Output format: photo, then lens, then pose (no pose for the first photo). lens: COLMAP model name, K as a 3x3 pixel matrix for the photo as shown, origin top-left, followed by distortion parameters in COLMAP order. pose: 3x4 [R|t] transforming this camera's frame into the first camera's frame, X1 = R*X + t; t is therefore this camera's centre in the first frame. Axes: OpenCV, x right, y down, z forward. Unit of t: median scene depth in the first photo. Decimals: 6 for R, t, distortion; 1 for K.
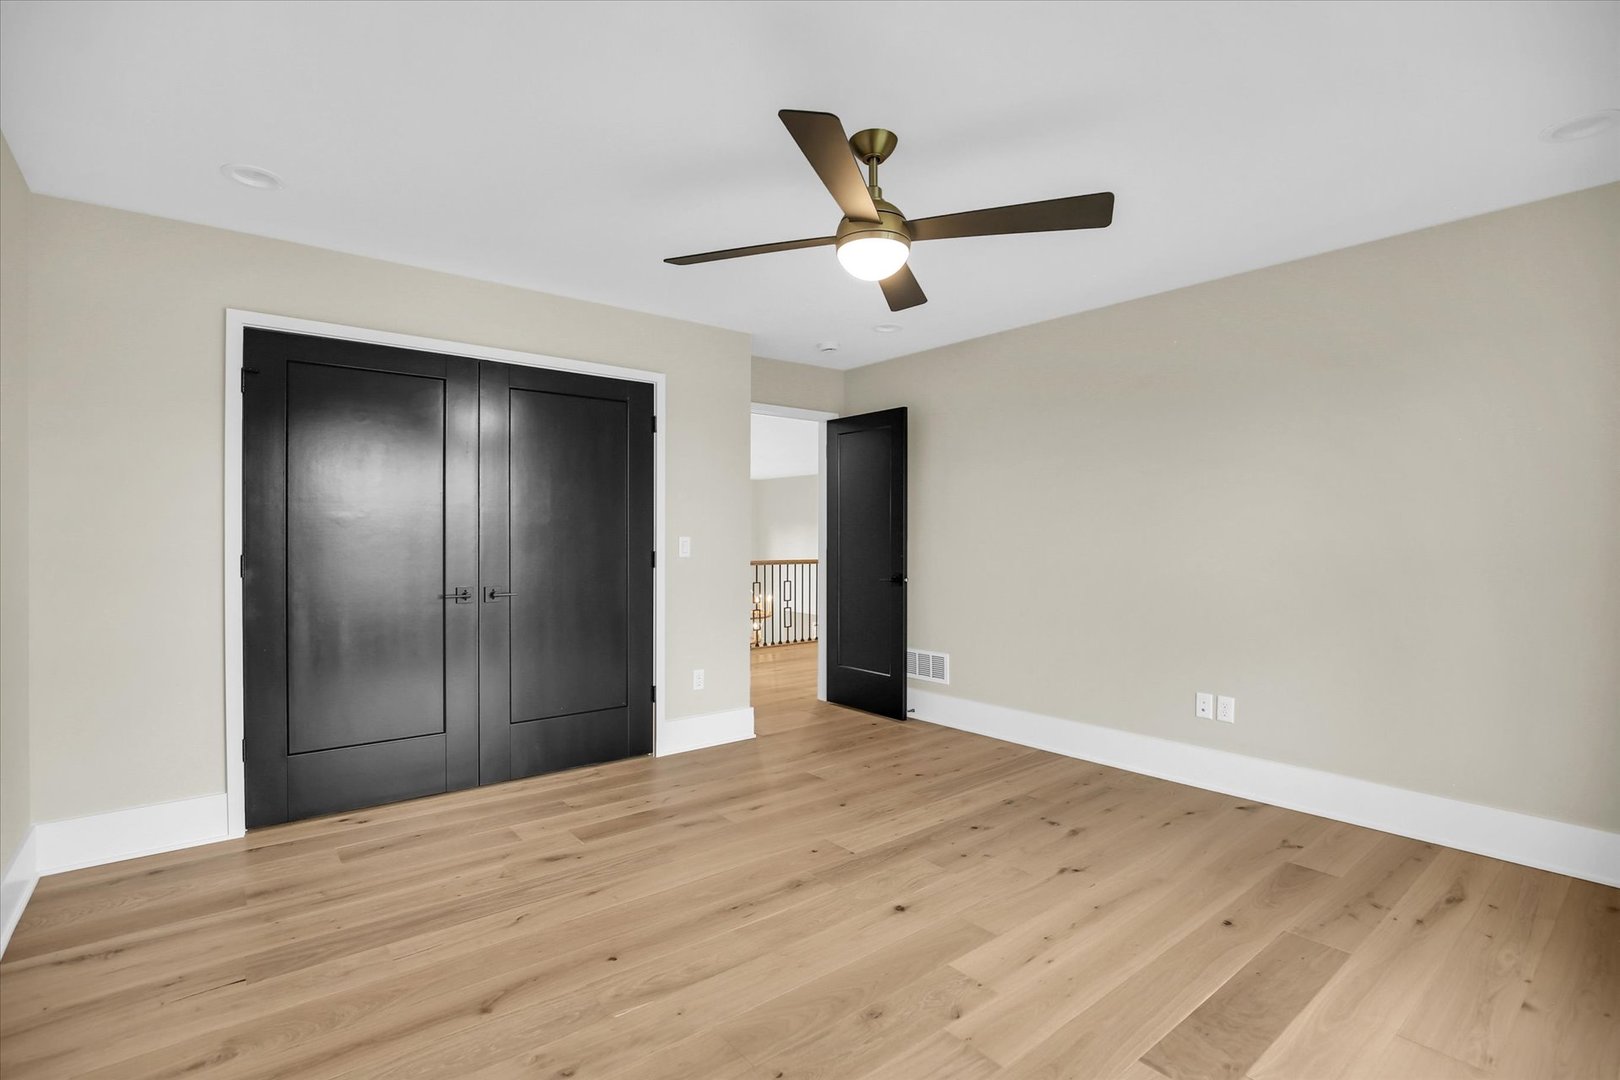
lens RADIAL K [[750.8, 0, 798.9], [0, 750.8, 540.1], [0, 0, 1]] dist [-0.018526, 0.000321]
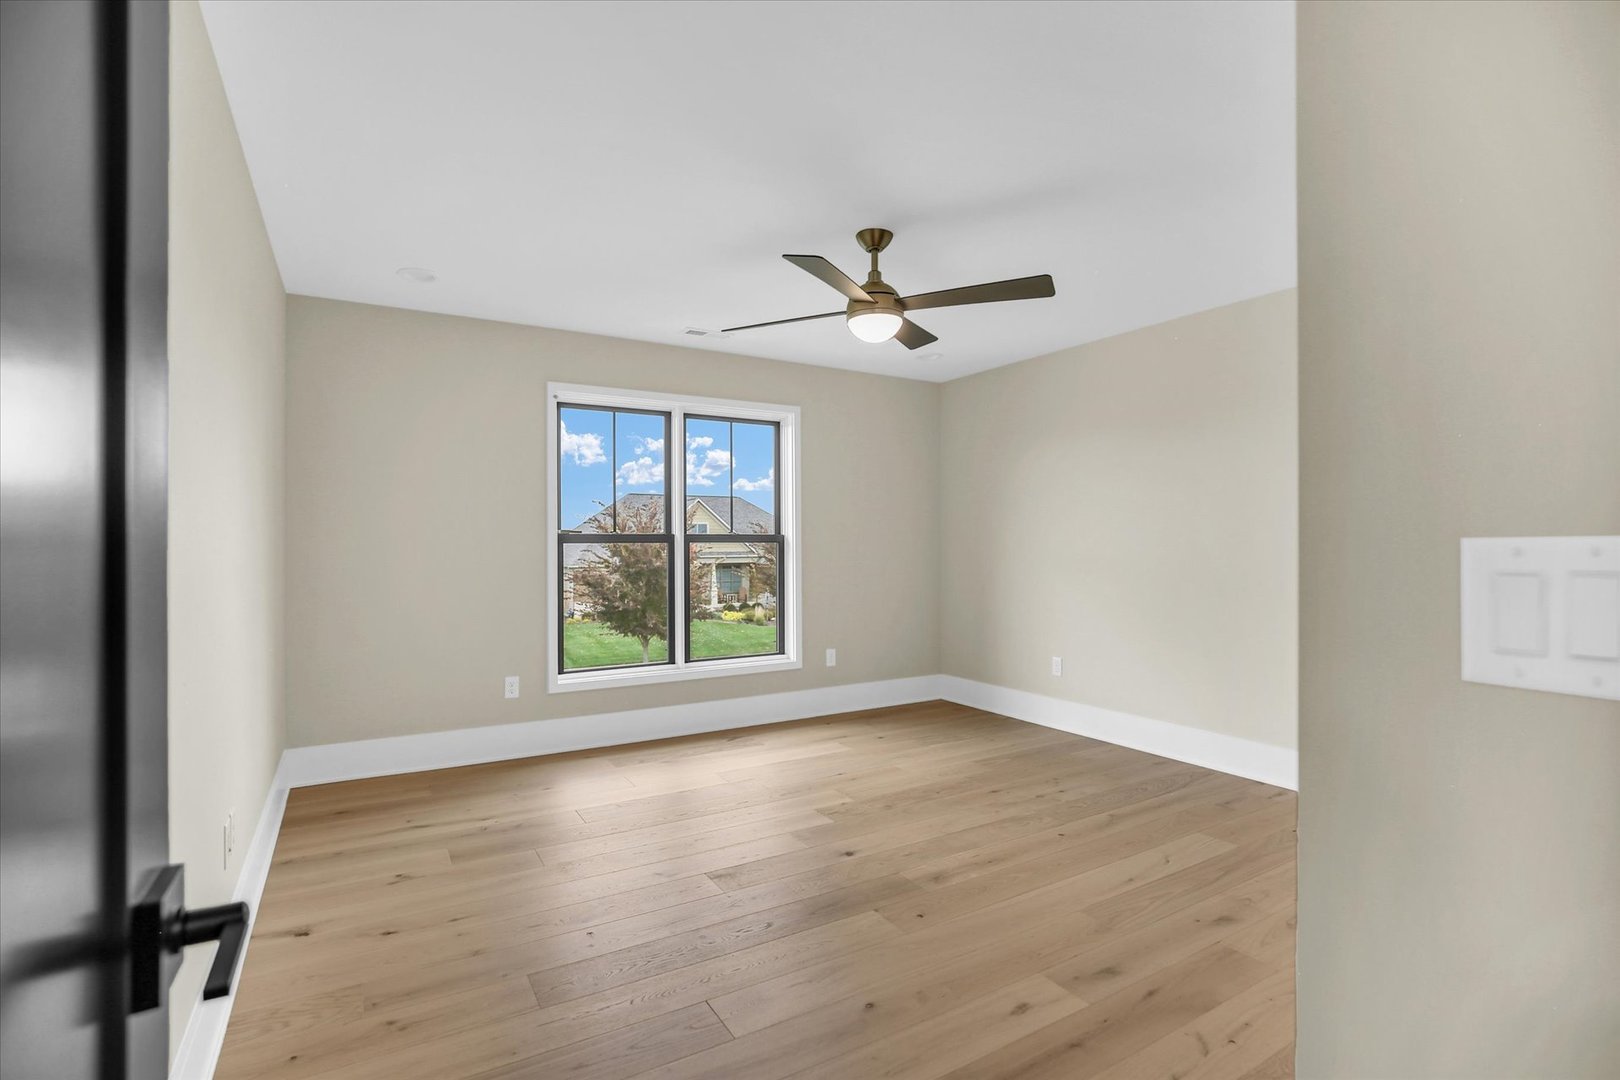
lens RADIAL K [[750.8, 0, 798.9], [0, 750.8, 540.1], [0, 0, 1]] dist [-0.018526, 0.000321]
pose [[-0.988981, 0.000404, 0.148040, 0.033719], [0.000244, 0.999999, -0.001096, -0.012907], [-0.148040, -0.001048, -0.988981, 1.992775]]
